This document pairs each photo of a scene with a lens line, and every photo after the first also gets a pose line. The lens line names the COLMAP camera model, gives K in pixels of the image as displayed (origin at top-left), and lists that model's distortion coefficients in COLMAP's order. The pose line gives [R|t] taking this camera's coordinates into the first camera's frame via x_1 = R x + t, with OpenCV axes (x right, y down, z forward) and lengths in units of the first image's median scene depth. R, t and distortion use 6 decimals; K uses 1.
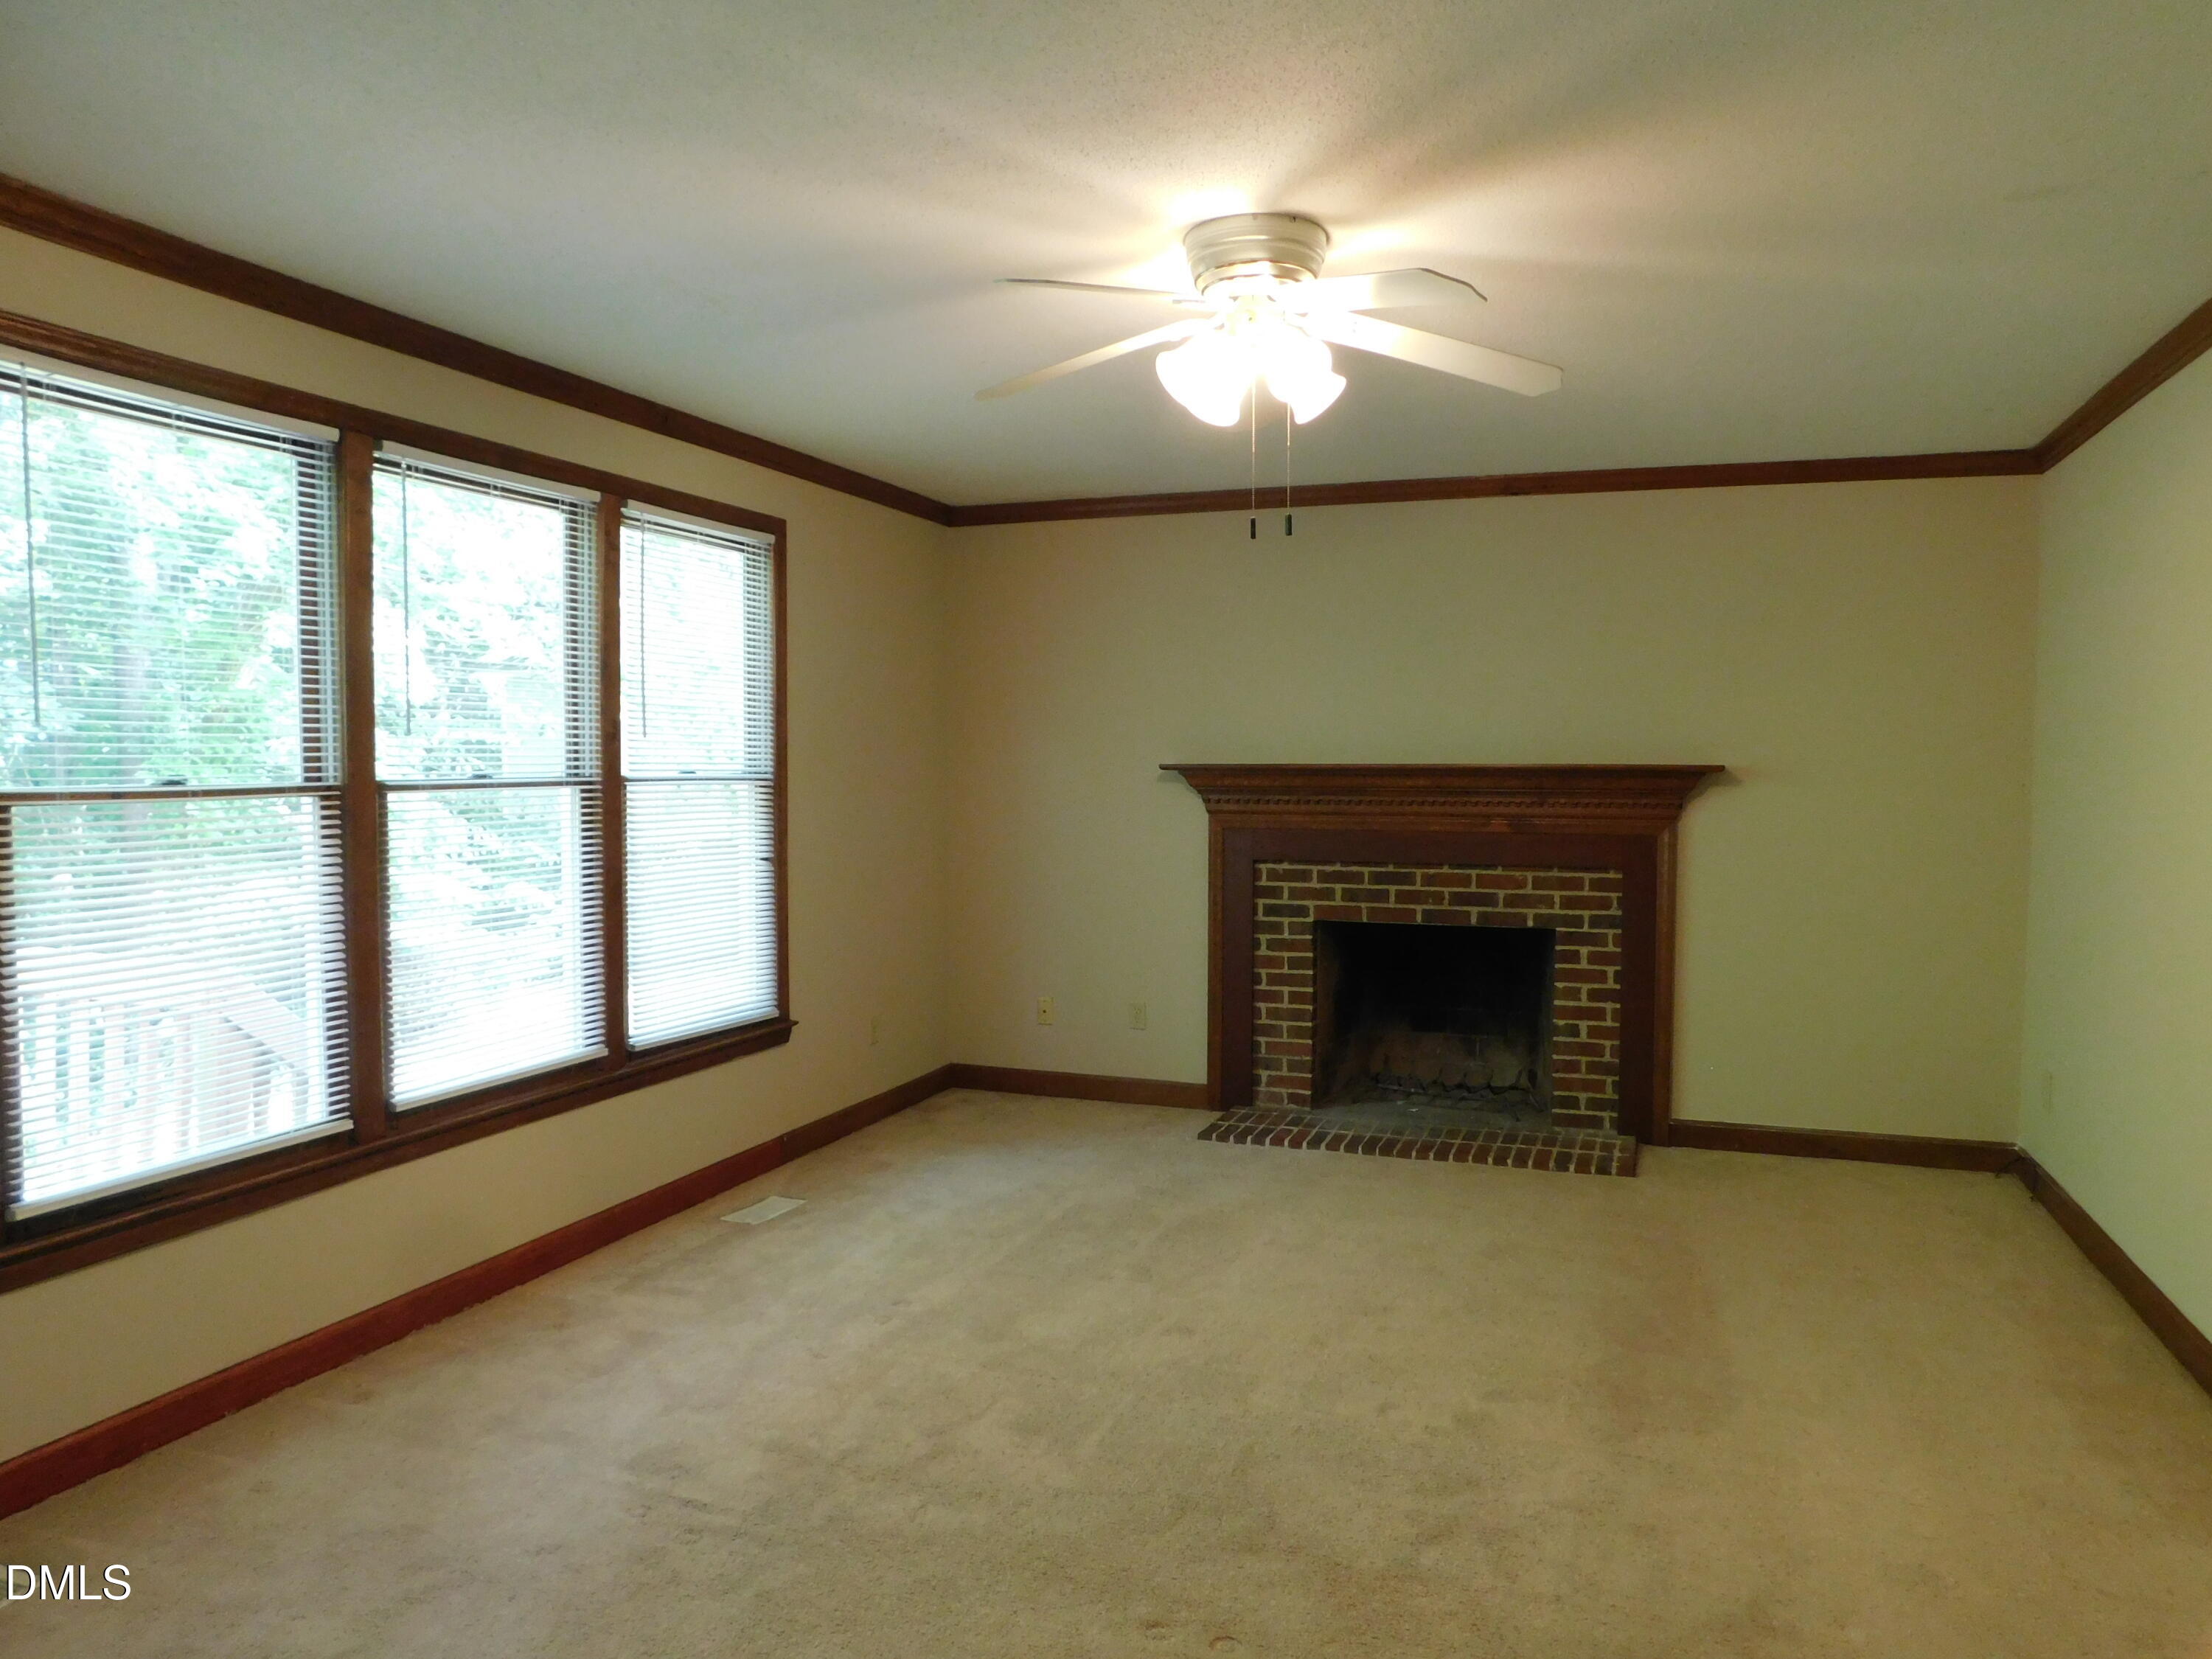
lens RADIAL K [[1574.4, 0, 1163.6], [0, 1574.4, 835.6], [0, 0, 1]] dist [-0.075771, 0.067077]
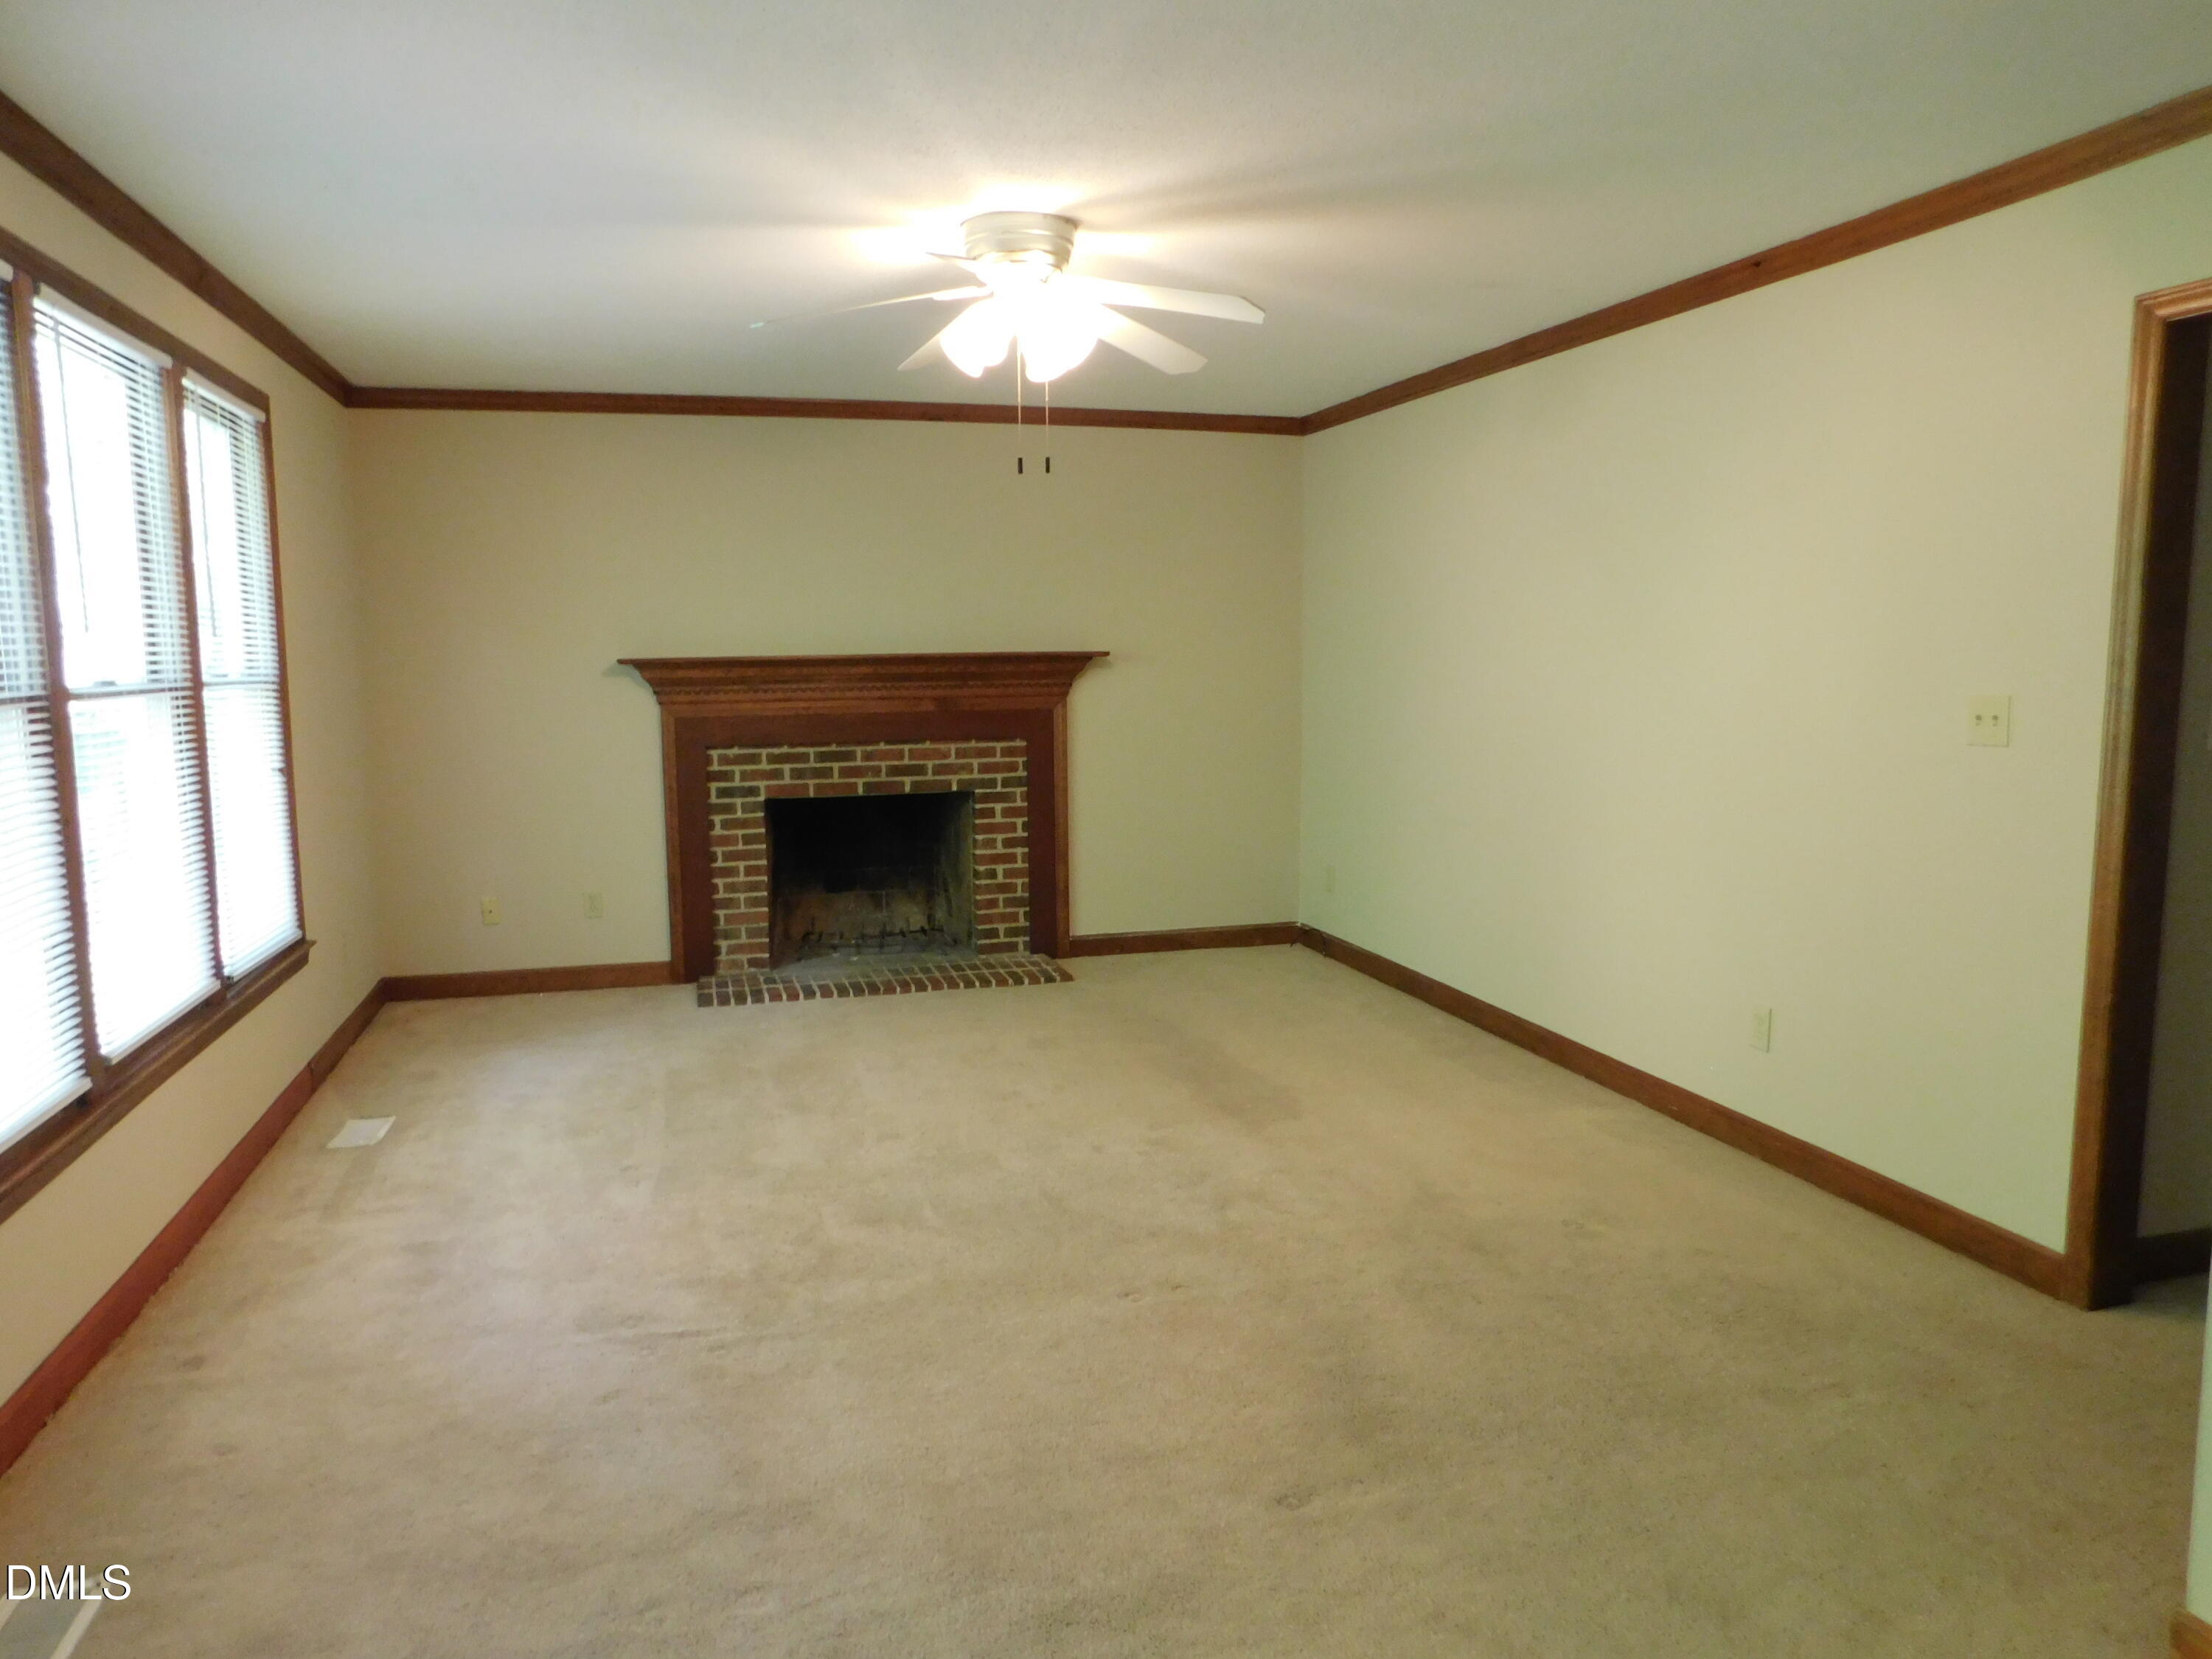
lens RADIAL K [[1574.4, 0, 1163.6], [0, 1574.4, 835.6], [0, 0, 1]] dist [-0.075771, 0.067077]
pose [[0.789202, -0.082856, 0.608519, -0.370952], [0.040155, 0.995699, 0.083496, -0.000913], [-0.612819, -0.041460, 0.789135, -0.038070]]
